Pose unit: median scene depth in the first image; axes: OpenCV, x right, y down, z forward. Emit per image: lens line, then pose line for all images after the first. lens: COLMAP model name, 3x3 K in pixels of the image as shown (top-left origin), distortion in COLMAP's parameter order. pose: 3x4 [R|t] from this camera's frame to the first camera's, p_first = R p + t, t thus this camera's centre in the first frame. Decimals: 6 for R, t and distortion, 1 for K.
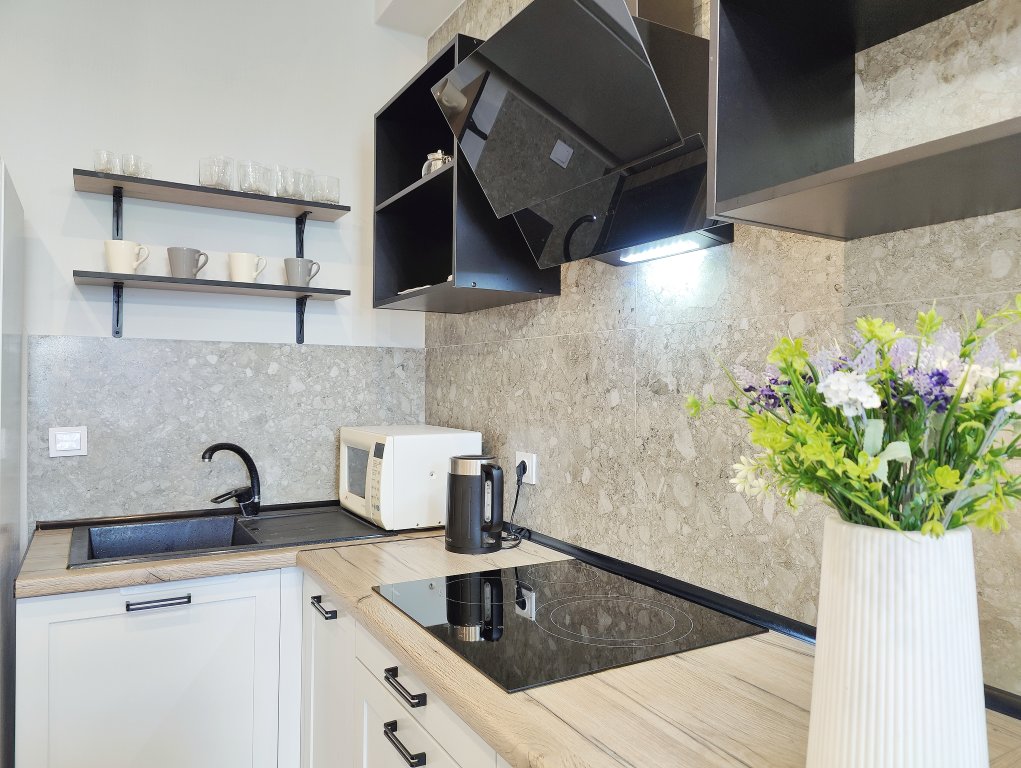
lens RADIAL K [[714.5, 0, 518.5], [0, 714.5, 384.7], [0, 0, 1]] dist [0.033706, -0.042297]
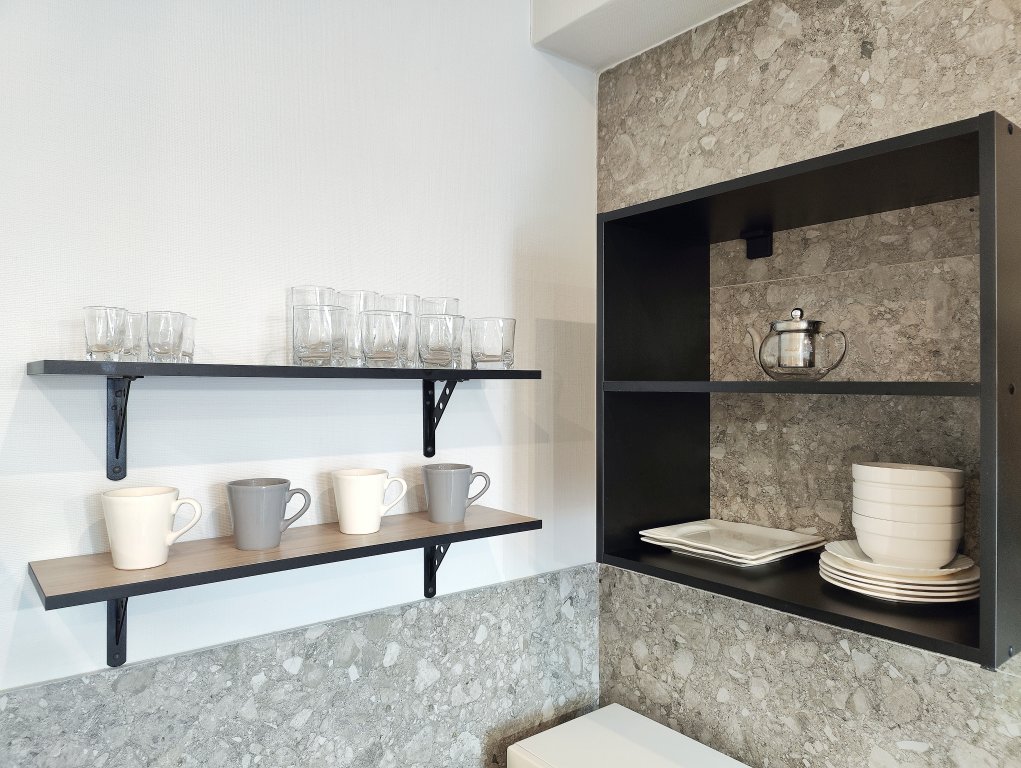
lens RADIAL K [[710.6, 0, 513.2], [0, 710.6, 379.0], [0, 0, 1]] dist [0.036100, -0.052050]
pose [[0.989224, -0.005389, 0.146314, -0.364184], [0.006475, 0.999955, -0.006943, -0.256775], [-0.146270, 0.007815, 0.989214, 0.483825]]
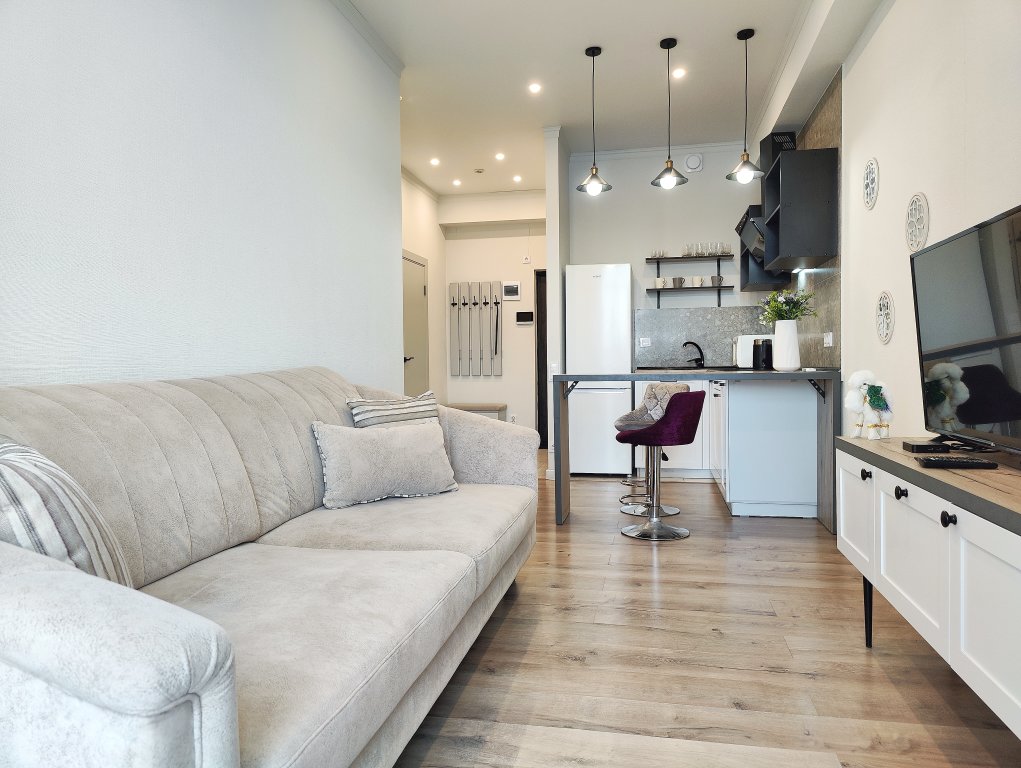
lens RADIAL K [[710.6, 0, 513.2], [0, 710.6, 379.0], [0, 0, 1]] dist [0.036100, -0.052050]
pose [[0.744749, -0.004388, -0.667330, 1.006966], [0.018773, 0.999720, 0.014377, 0.178835], [0.667080, -0.023235, 0.744623, -1.682812]]
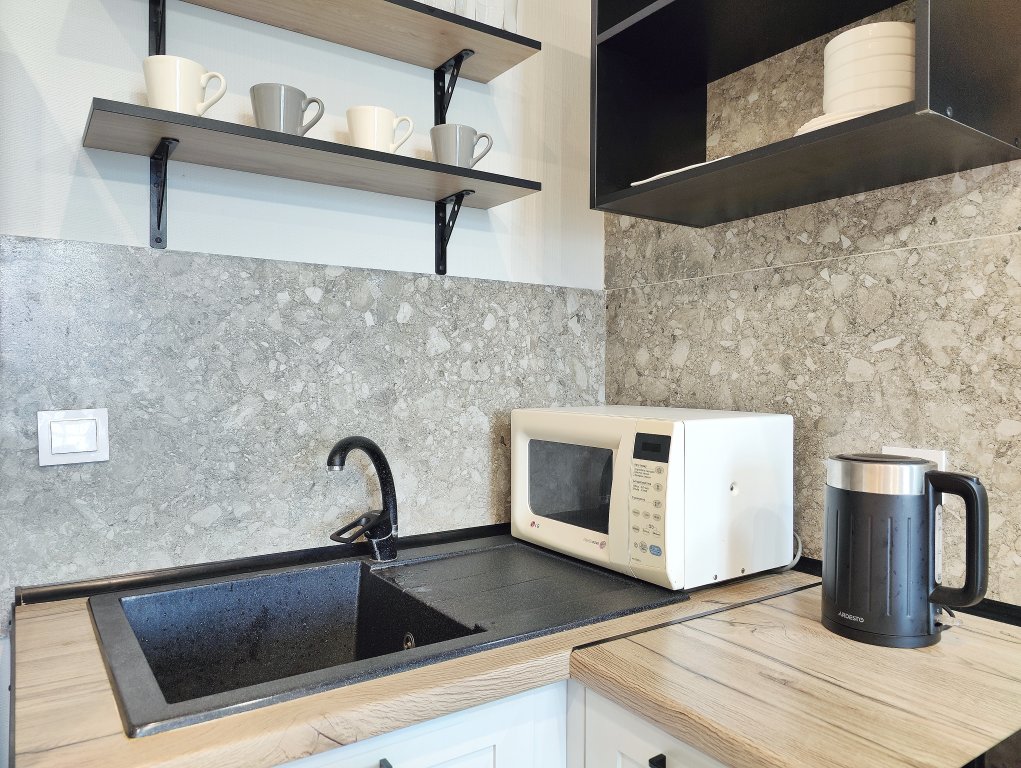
lens RADIAL K [[717.0, 0, 508.9], [0, 717.0, 381.1], [0, 0, 1]] dist [0.033430, -0.025999]
pose [[0.997726, -0.004397, 0.067261, -0.326656], [0.003830, 0.999956, 0.008556, 0.033084], [-0.067296, -0.008279, 0.997699, 0.424480]]
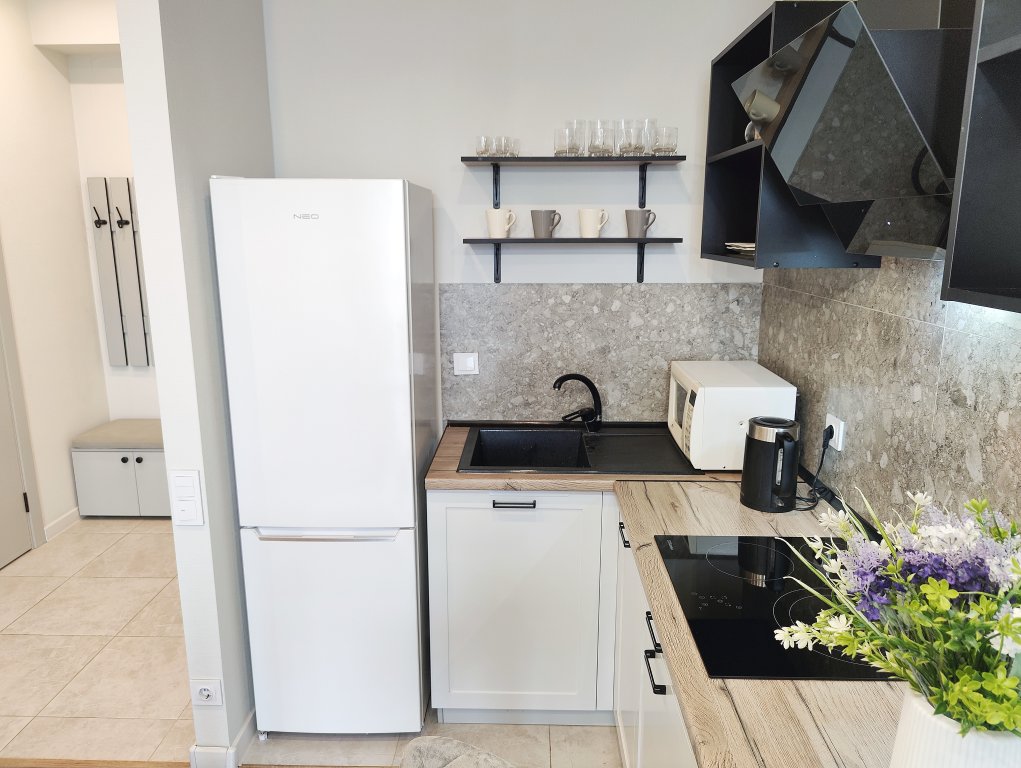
lens RADIAL K [[718.2, 0, 515.1], [0, 718.2, 383.3], [0, 0, 1]] dist [0.030419, -0.049319]
pose [[0.850829, 0.101840, -0.515480, 0.135637], [0.008802, 0.978138, 0.207771, -0.156050], [0.525369, -0.181315, 0.831331, -0.061772]]
